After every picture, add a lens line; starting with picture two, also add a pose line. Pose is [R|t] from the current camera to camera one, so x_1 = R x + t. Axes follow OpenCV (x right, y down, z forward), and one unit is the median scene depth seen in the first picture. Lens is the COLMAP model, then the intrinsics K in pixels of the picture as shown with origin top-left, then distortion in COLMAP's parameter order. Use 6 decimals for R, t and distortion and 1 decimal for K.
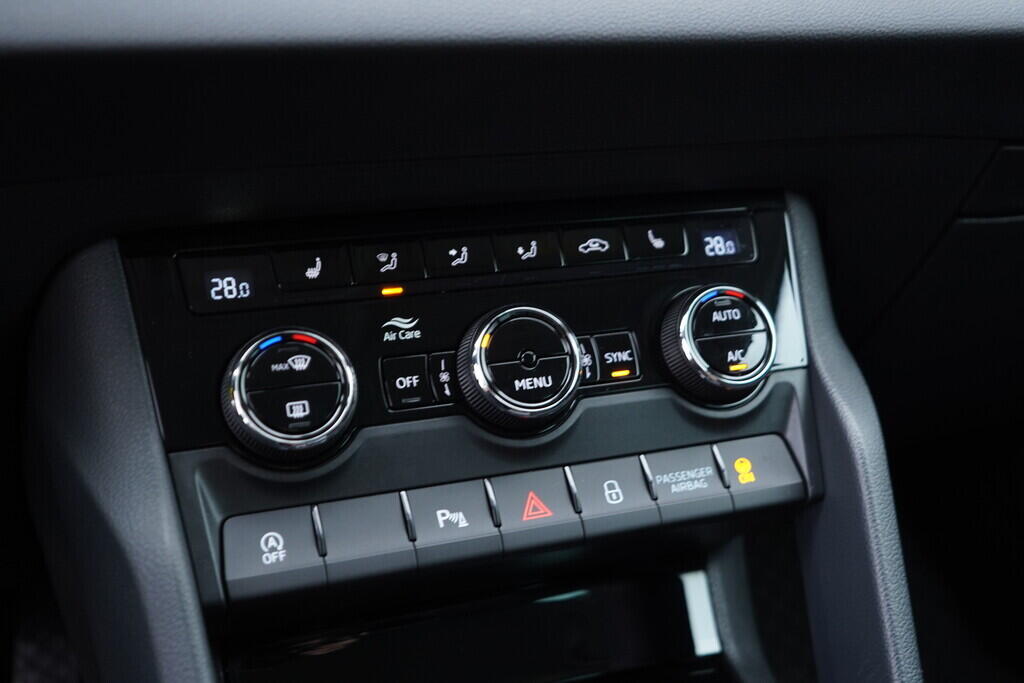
lens RADIAL K [[1093.4, 0, 510.3], [0, 1093.4, 348.0], [0, 0, 1]] dist [-0.011413, 0.000000]
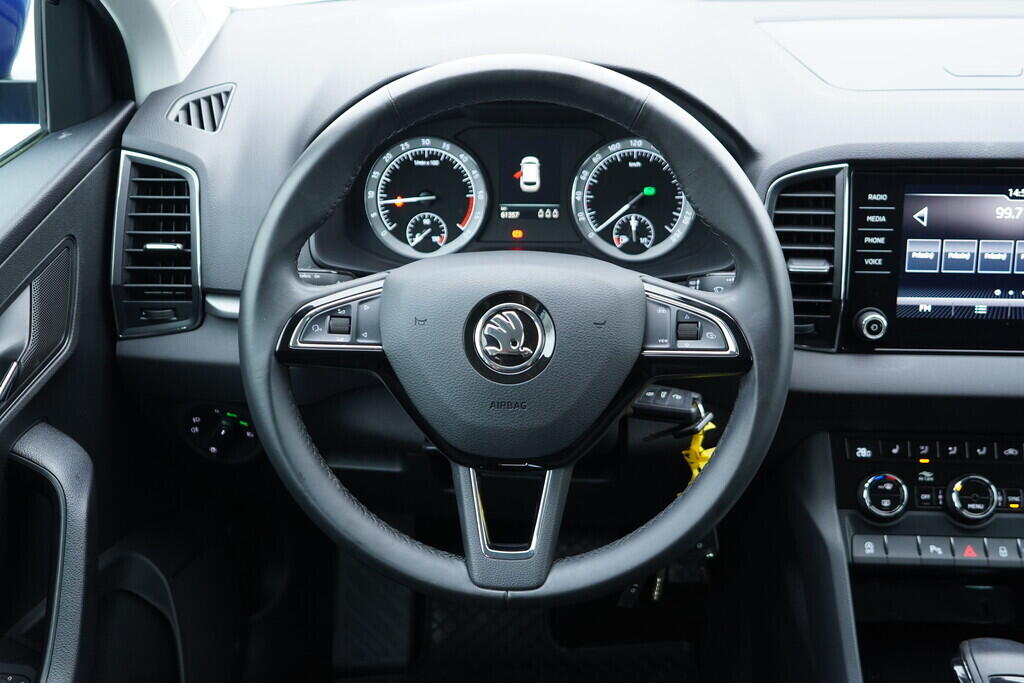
lens RADIAL K [[1093.4, 0, 509.7], [0, 1093.4, 340.5], [0, 0, 1]] dist [-0.011413, 0.000000]
pose [[0.912240, 0.136656, -0.386190, -0.043422], [-0.118157, 0.990427, 0.071363, -0.420553], [0.392246, -0.019469, 0.919654, -1.868167]]
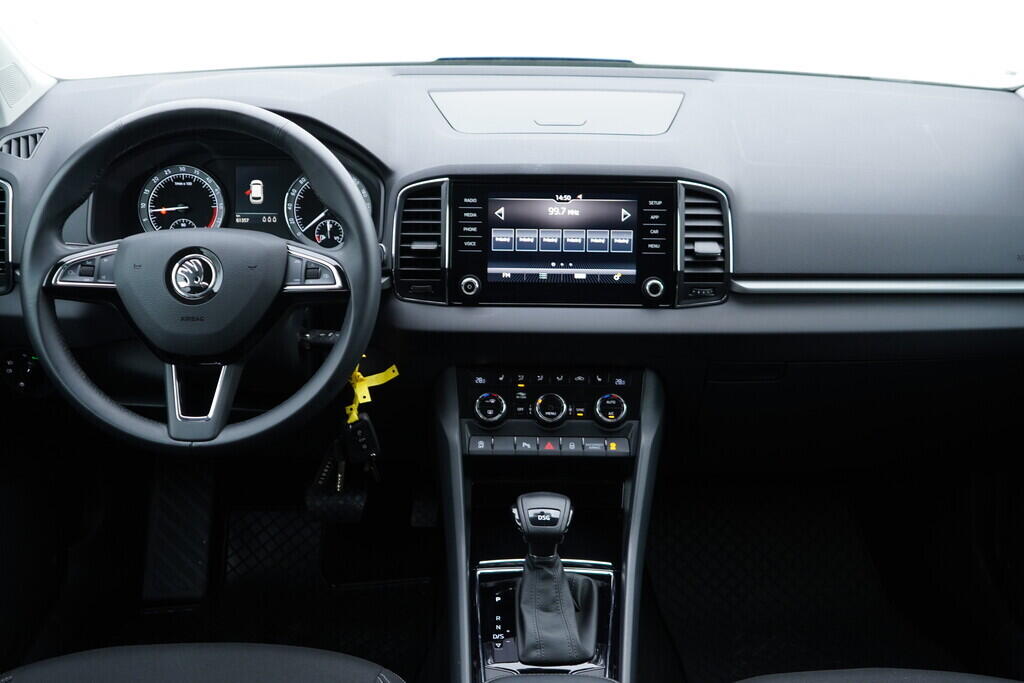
lens RADIAL K [[1093.4, 0, 512.8], [0, 1093.4, 343.0], [0, 0, 1]] dist [-0.011413, 0.000000]
pose [[0.935171, 0.101437, -0.339360, 1.178509], [-0.116290, 0.992933, -0.023666, -0.107818], [0.334562, 0.061596, 0.940359, -2.688382]]
